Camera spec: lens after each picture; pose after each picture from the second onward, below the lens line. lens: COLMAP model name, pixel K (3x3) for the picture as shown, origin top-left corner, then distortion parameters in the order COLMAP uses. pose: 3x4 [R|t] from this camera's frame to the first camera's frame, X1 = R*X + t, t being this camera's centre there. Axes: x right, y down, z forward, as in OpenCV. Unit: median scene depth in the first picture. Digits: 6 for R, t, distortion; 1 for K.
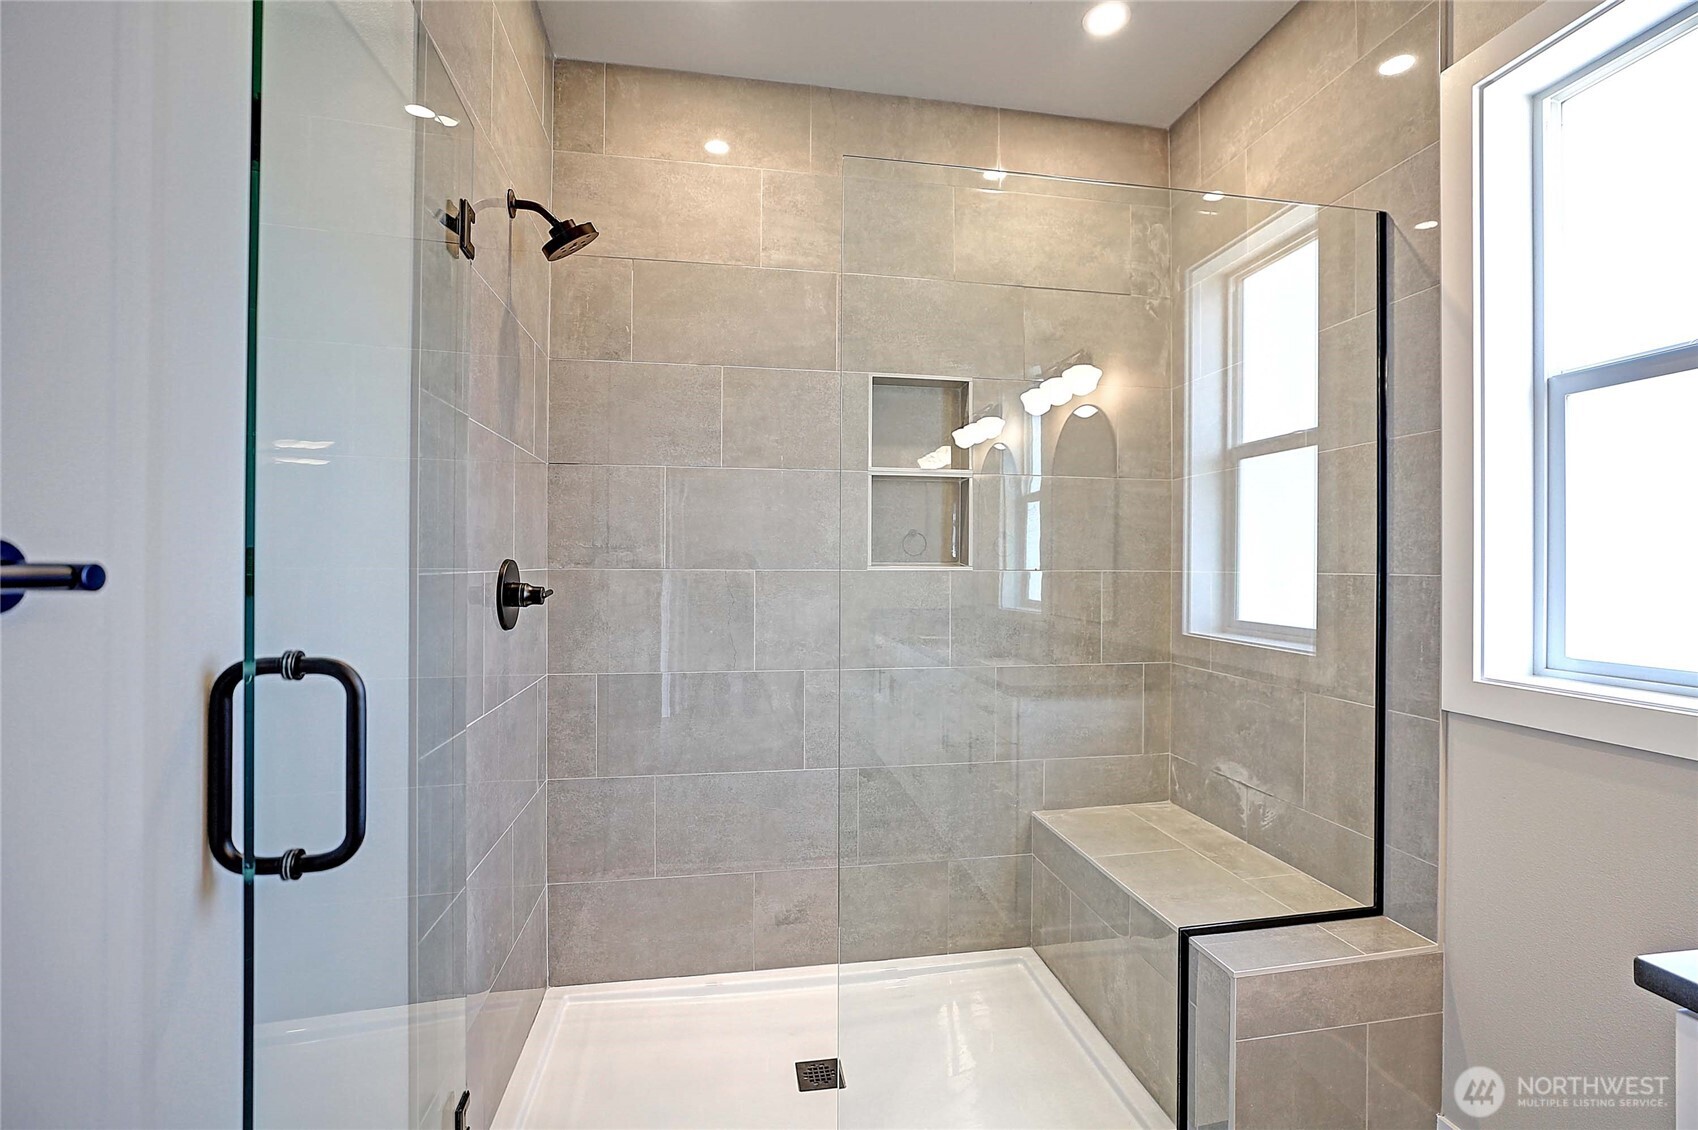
lens RADIAL K [[775.6, 0, 861.4], [0, 775.6, 562.0], [0, 0, 1]] dist [-0.019867, 0.000410]
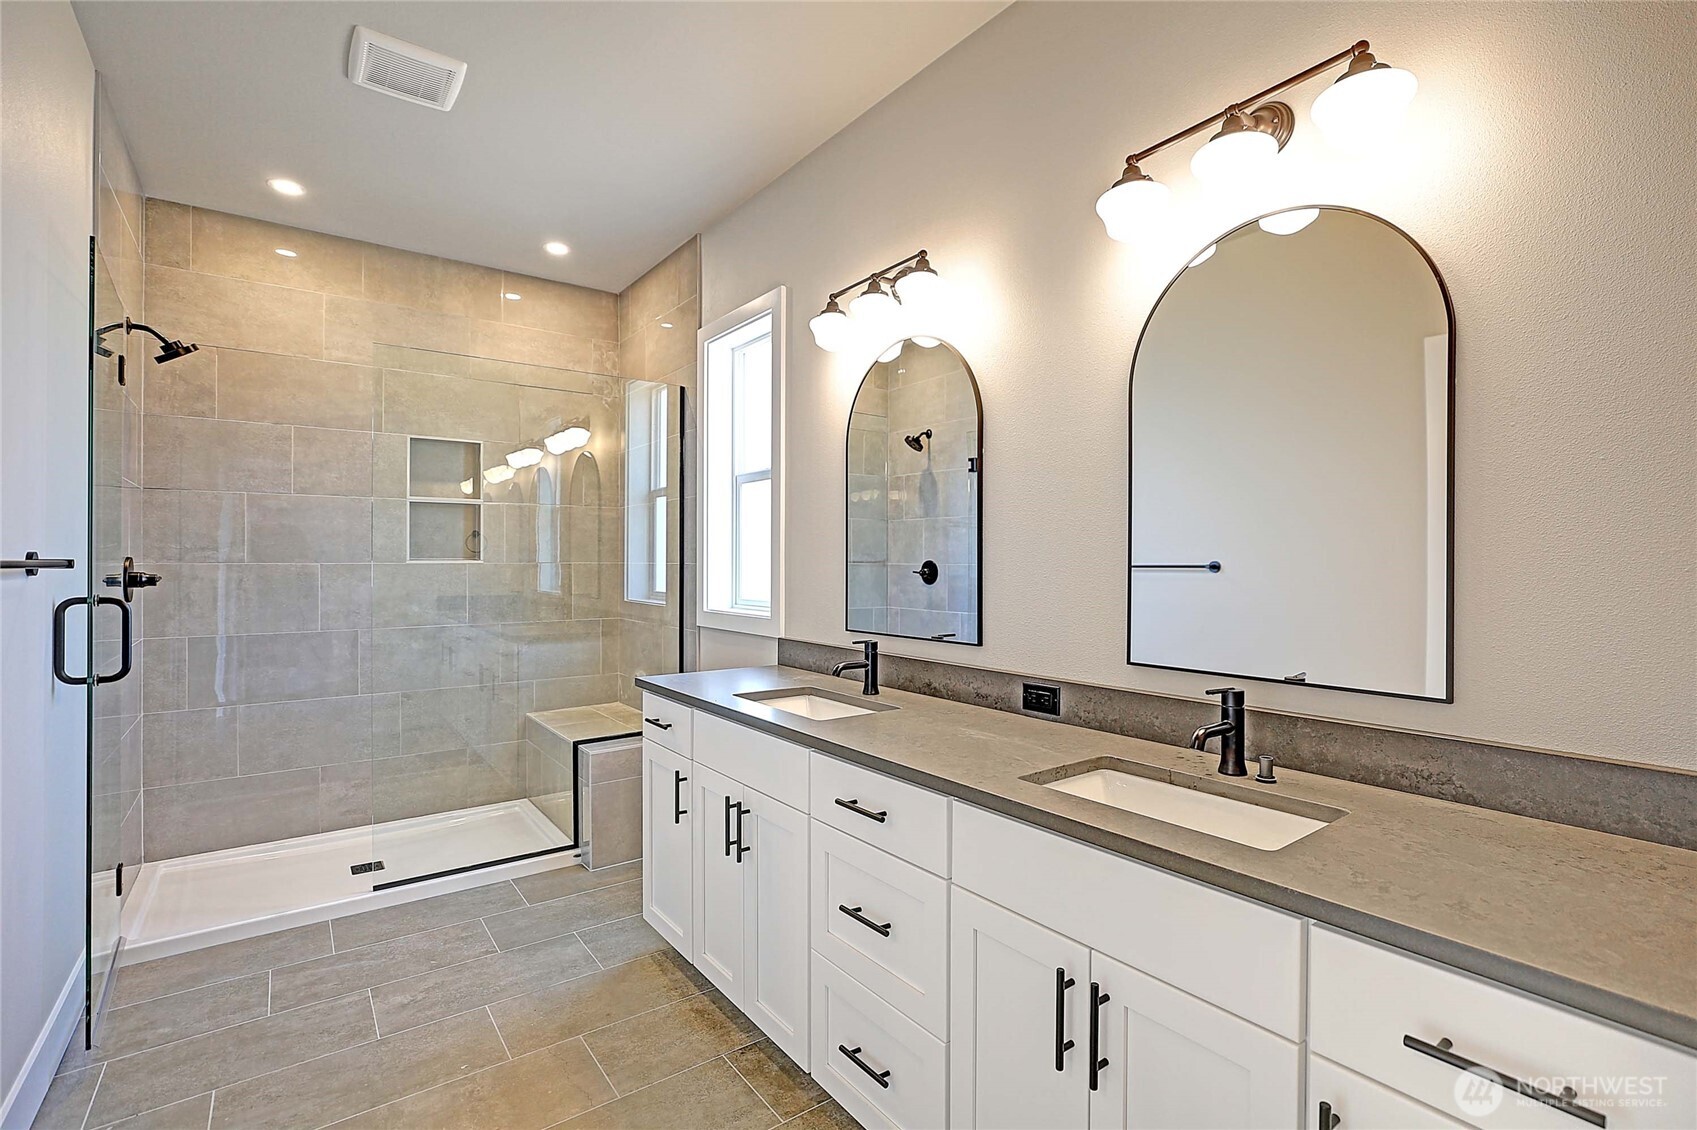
lens RADIAL K [[781.2, 0, 862.2], [0, 781.2, 558.6], [0, 0, 1]] dist [-0.031006, 0.013902]
pose [[0.890518, -0.003425, 0.454936, 0.115246], [0.002344, 0.999993, 0.002939, -0.001089], [-0.454943, -0.001551, 0.890519, -0.784071]]
